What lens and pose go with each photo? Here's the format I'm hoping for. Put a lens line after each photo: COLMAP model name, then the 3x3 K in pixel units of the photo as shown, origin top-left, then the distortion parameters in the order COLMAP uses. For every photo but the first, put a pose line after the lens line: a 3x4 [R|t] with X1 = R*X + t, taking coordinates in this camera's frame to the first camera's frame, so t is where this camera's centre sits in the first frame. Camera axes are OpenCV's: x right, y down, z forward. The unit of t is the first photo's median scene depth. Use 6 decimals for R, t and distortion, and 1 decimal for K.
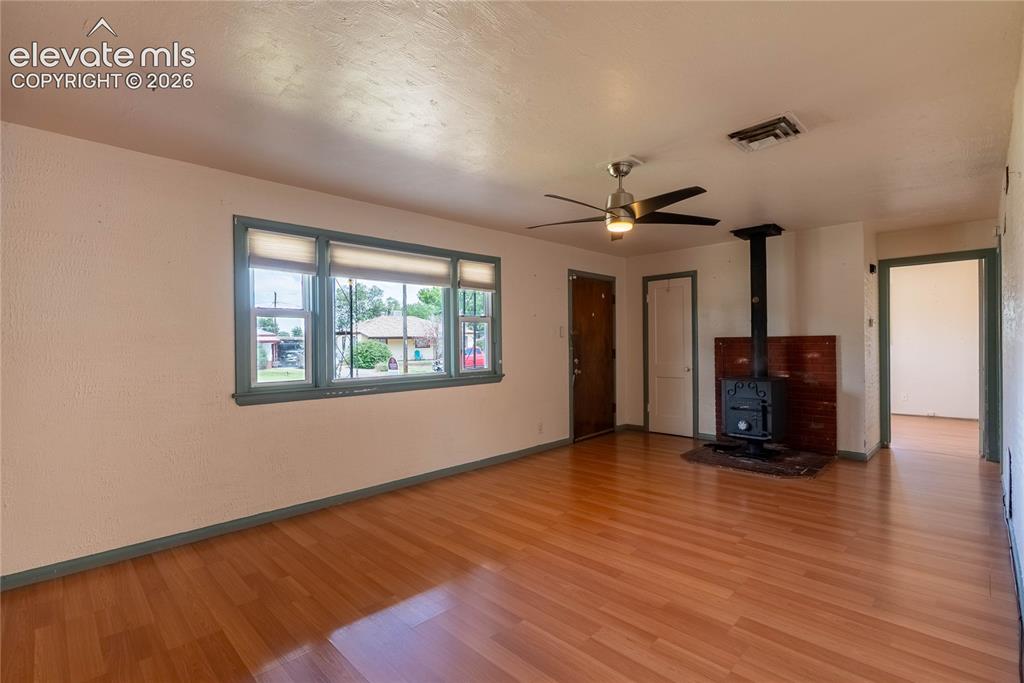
lens RADIAL K [[474.6, 0, 514.4], [0, 474.6, 345.9], [0, 0, 1]] dist [0.001358, 0.000148]
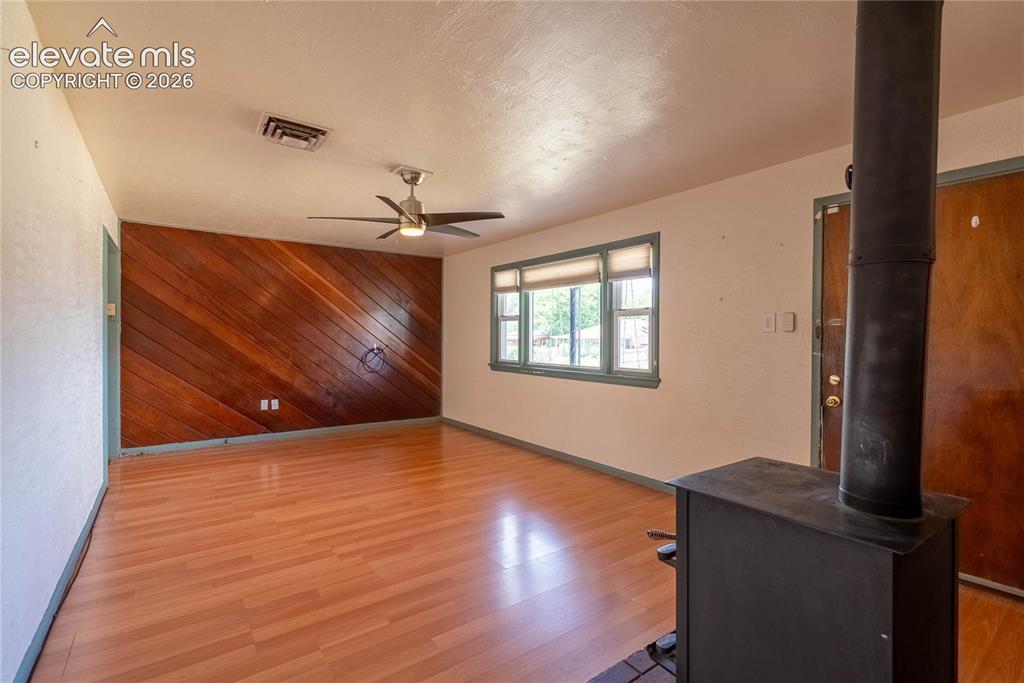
lens RADIAL K [[468.4, 0, 509.9], [0, 468.4, 343.9], [0, 0, 1]] dist [-0.000523, 0.000115]
pose [[-0.159011, 0.023175, -0.987005, 1.055632], [-0.013340, 0.999583, 0.025620, -0.020974], [0.987187, 0.017240, -0.158636, 1.183742]]
